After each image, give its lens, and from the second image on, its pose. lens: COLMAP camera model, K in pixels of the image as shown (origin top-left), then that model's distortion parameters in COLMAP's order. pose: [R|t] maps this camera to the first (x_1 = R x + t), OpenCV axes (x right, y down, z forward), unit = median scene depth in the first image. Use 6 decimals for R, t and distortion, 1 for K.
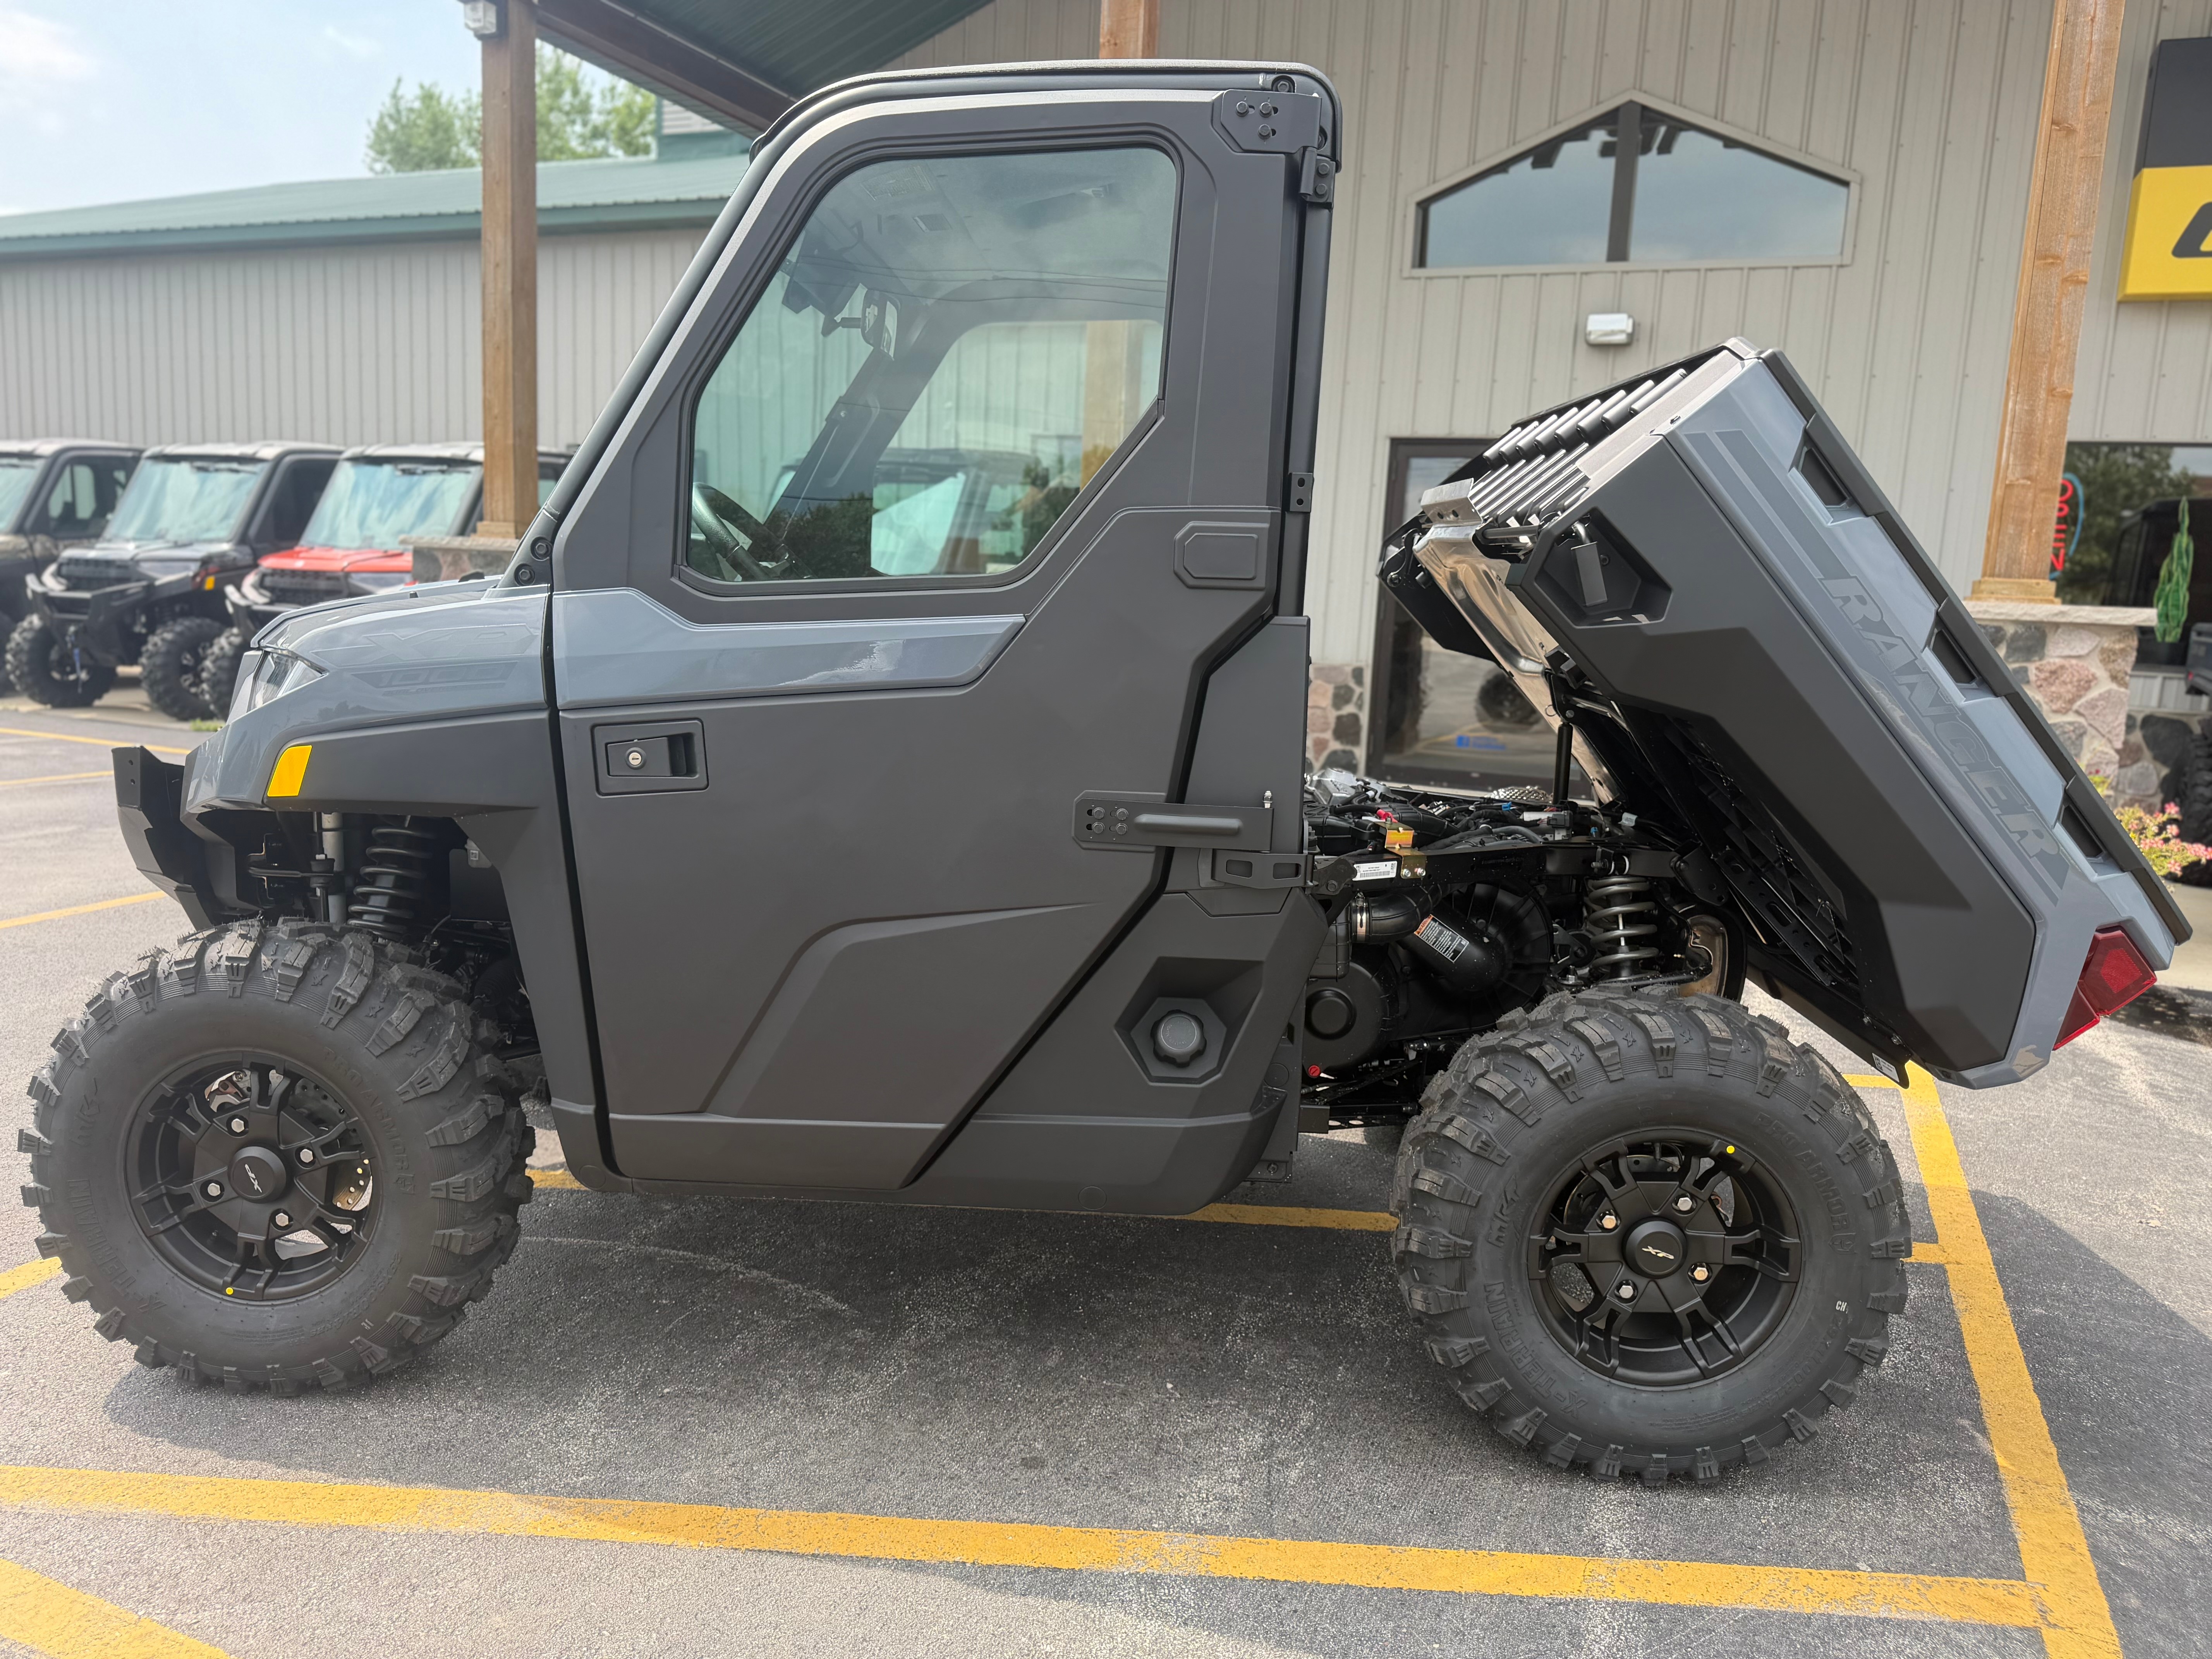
lens RADIAL K [[1540.0, 0, 1106.0], [0, 1540.0, 829.5], [0, 0, 1]] dist [0.002561, -0.005429]
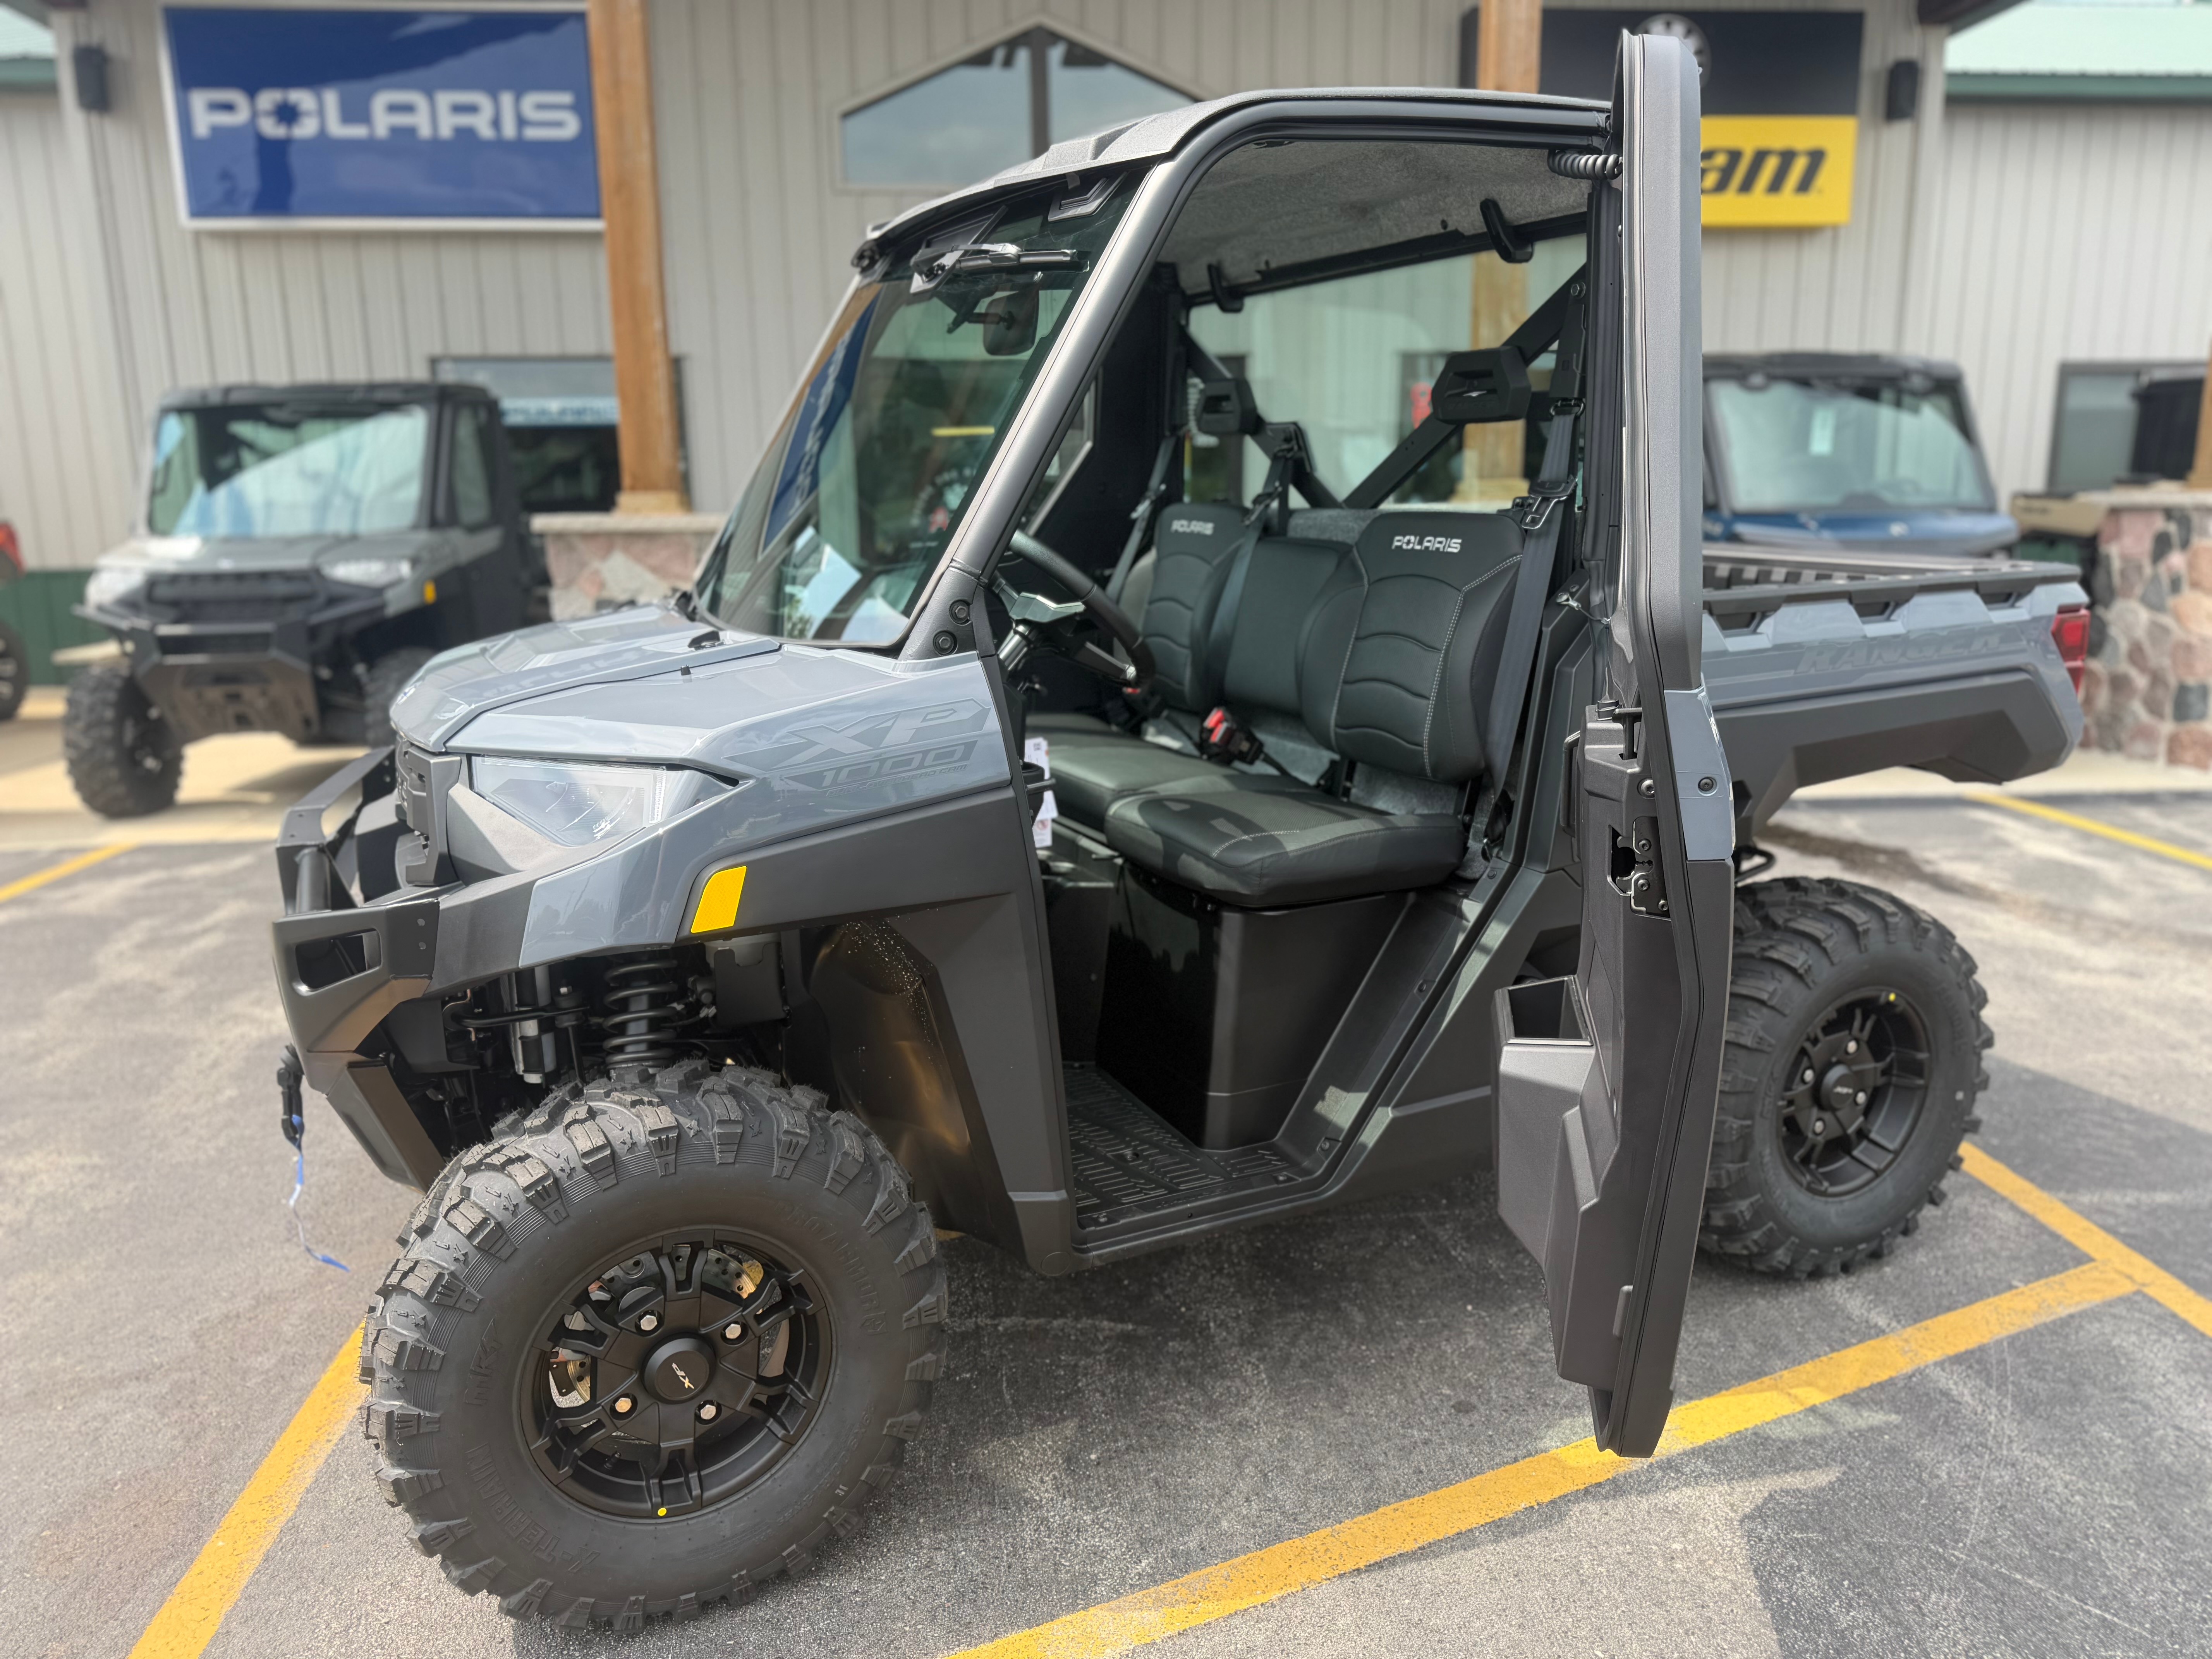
lens RADIAL K [[1540.0, 0, 1106.0], [0, 1540.0, 829.5], [0, 0, 1]] dist [0.002561, -0.005429]
pose [[0.895757, -0.153942, 0.417038, -0.658720], [0.127228, 0.987662, 0.091304, -0.121666], [-0.425948, -0.028727, 0.904291, 0.136595]]
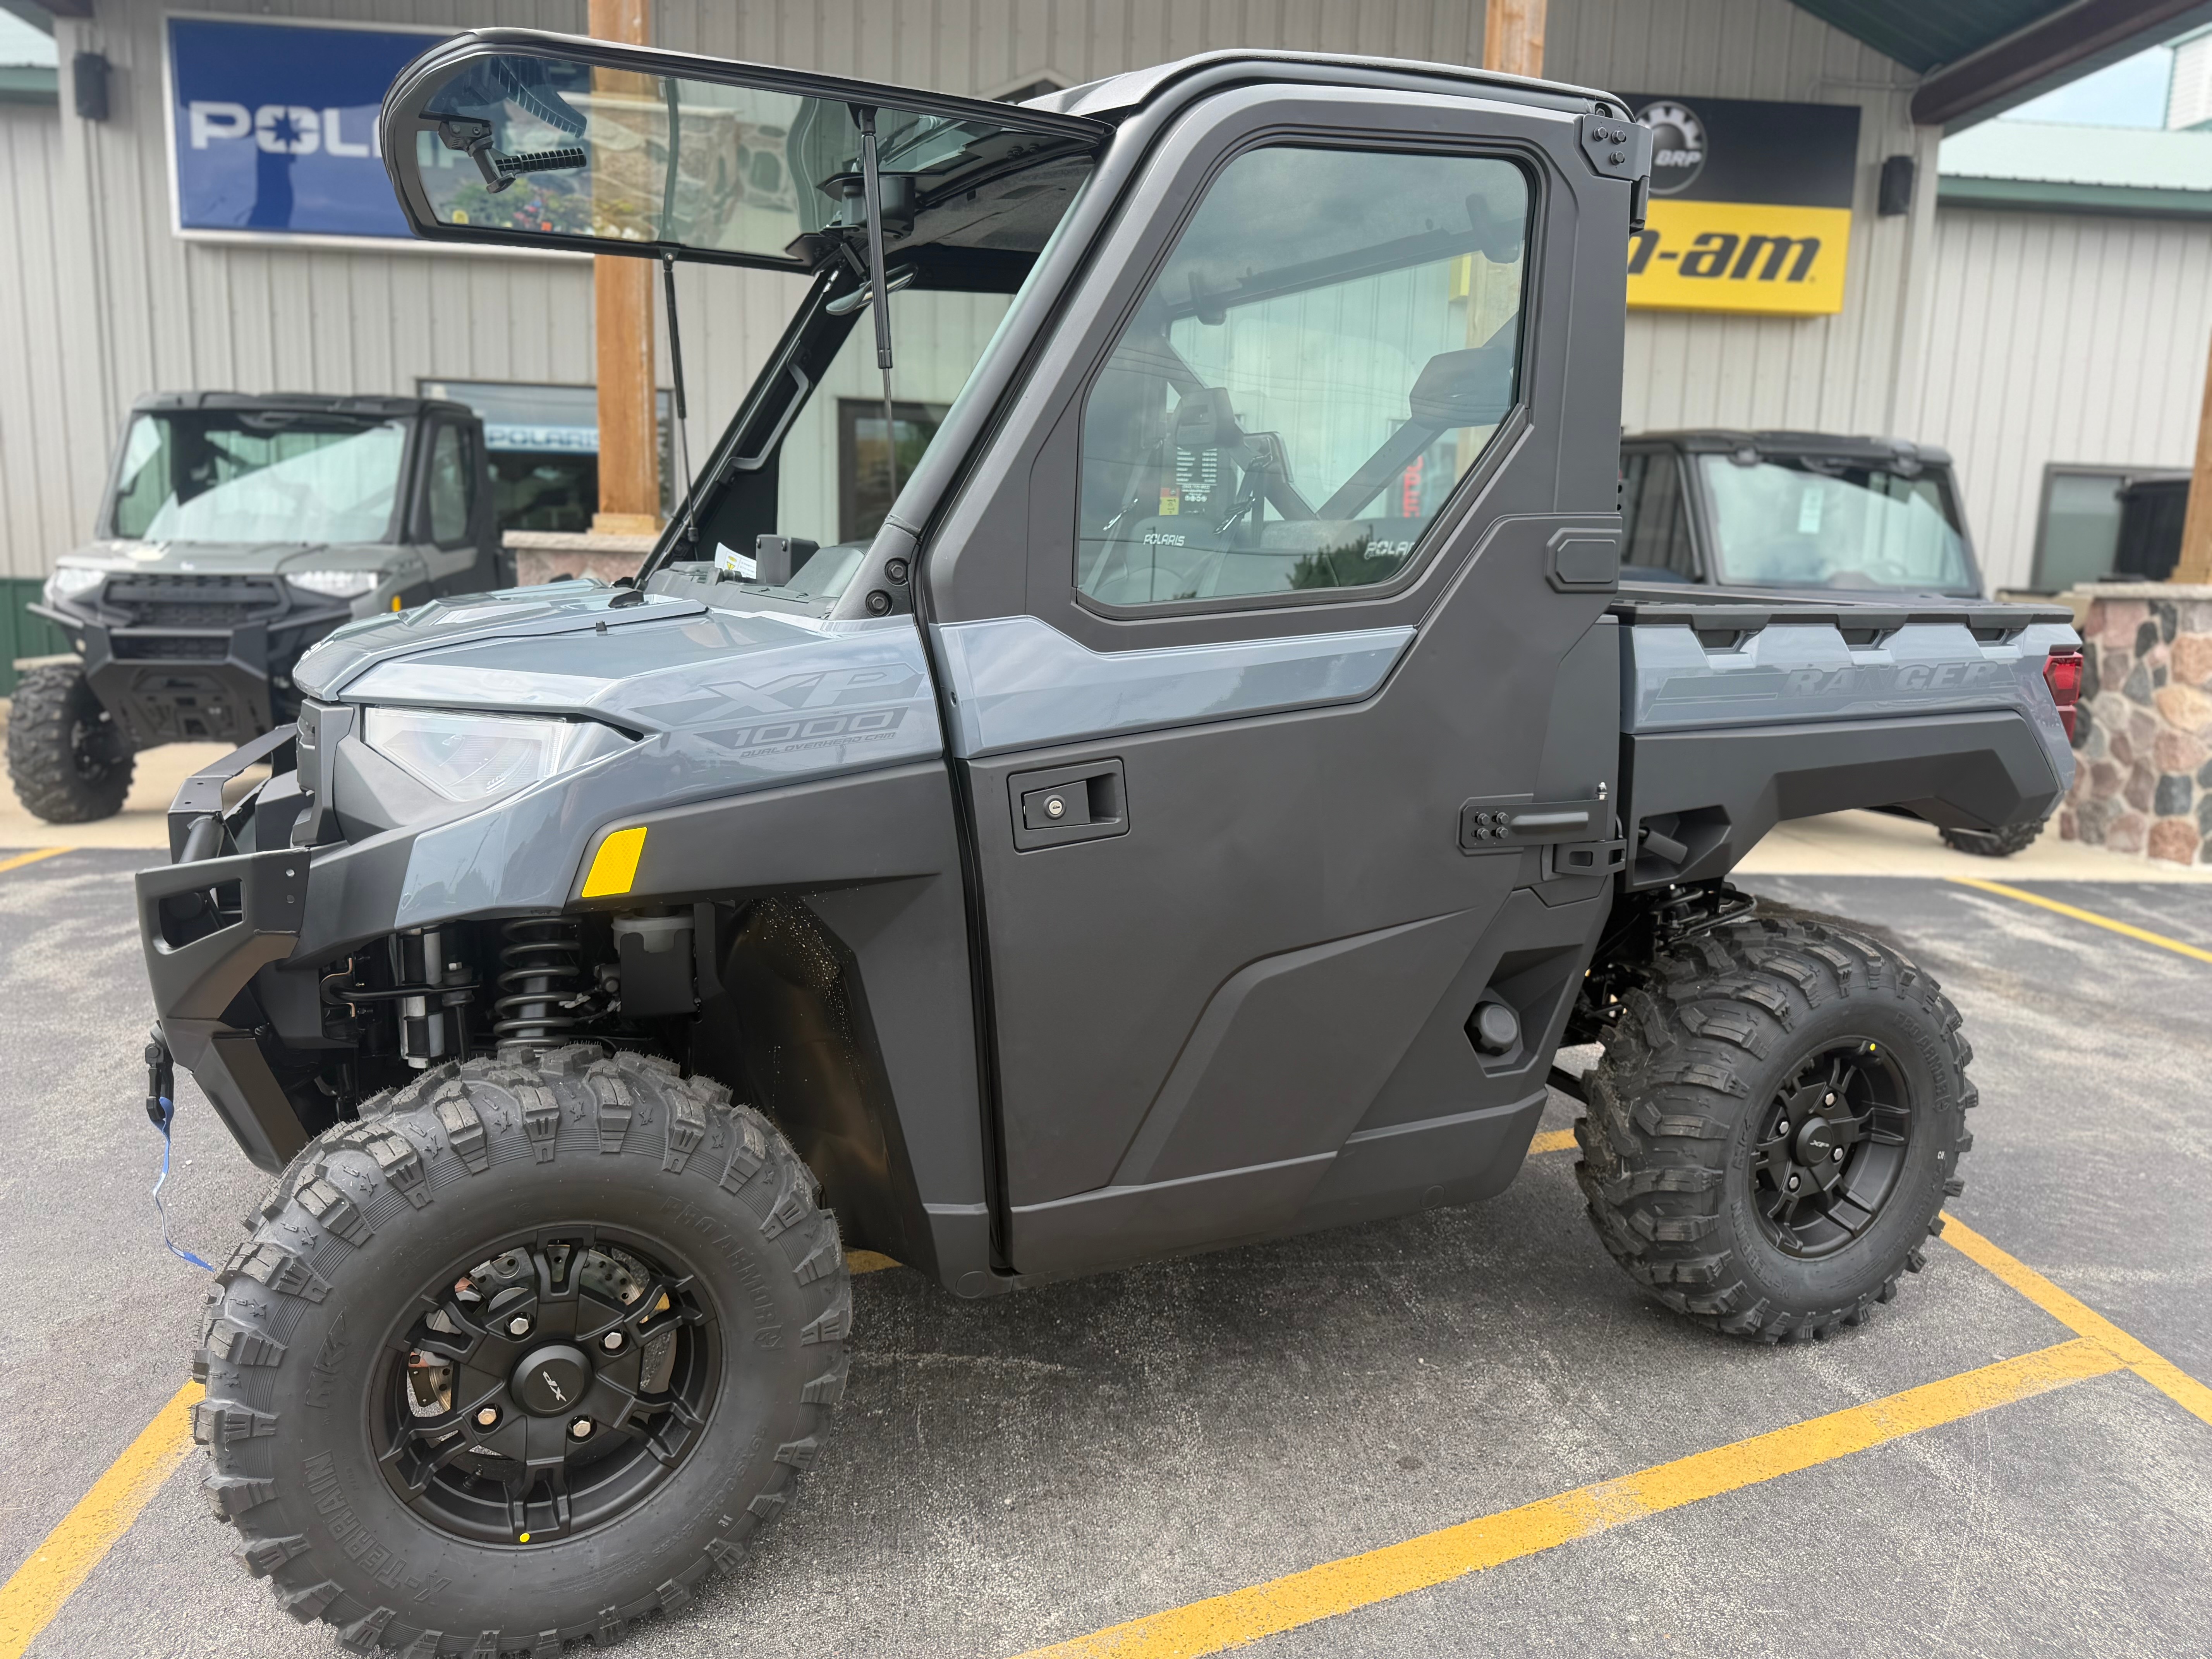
lens RADIAL K [[1547.9, 0, 1113.9], [0, 1547.9, 828.7], [0, 0, 1]] dist [0.001696, -0.003107]
pose [[0.893980, -0.097495, 0.437371, -0.620534], [0.085186, 0.995221, 0.047729, -0.068368], [-0.439935, -0.005411, 0.898013, 0.173832]]
